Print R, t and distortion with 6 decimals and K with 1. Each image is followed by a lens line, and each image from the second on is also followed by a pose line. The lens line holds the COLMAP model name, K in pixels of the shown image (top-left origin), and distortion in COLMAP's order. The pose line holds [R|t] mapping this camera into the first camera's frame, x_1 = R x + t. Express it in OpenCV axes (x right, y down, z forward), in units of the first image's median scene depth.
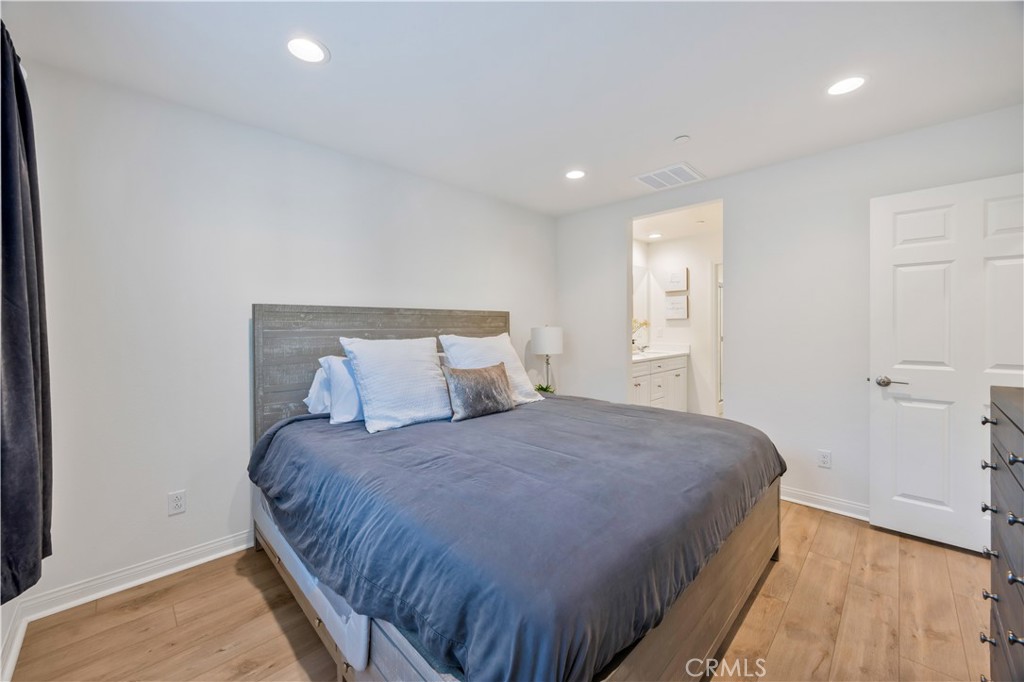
lens RADIAL K [[394.6, 0, 512.0], [0, 394.6, 341.0], [0, 0, 1]] dist [0.000067, 0.000022]
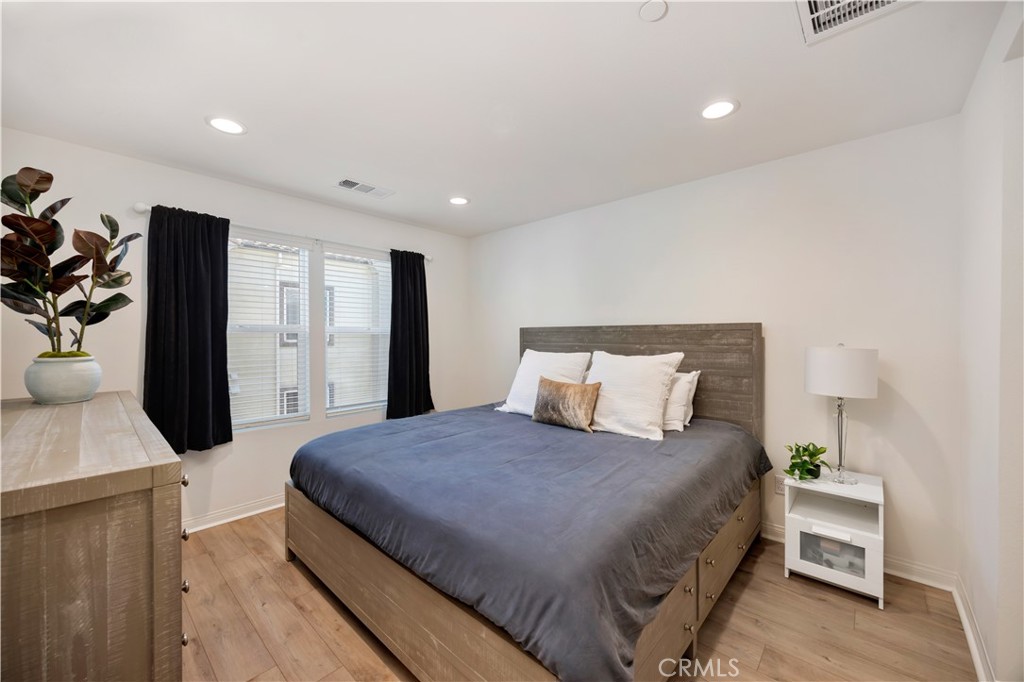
lens RADIAL K [[387.4, 0, 512.3], [0, 387.4, 338.1], [0, 0, 1]] dist [-0.000043, 0.000007]
pose [[0.048093, 0.003397, -0.998837, 0.819483], [-0.040686, 0.999171, 0.001439, -0.039542], [0.998014, 0.040569, 0.048191, 0.688081]]
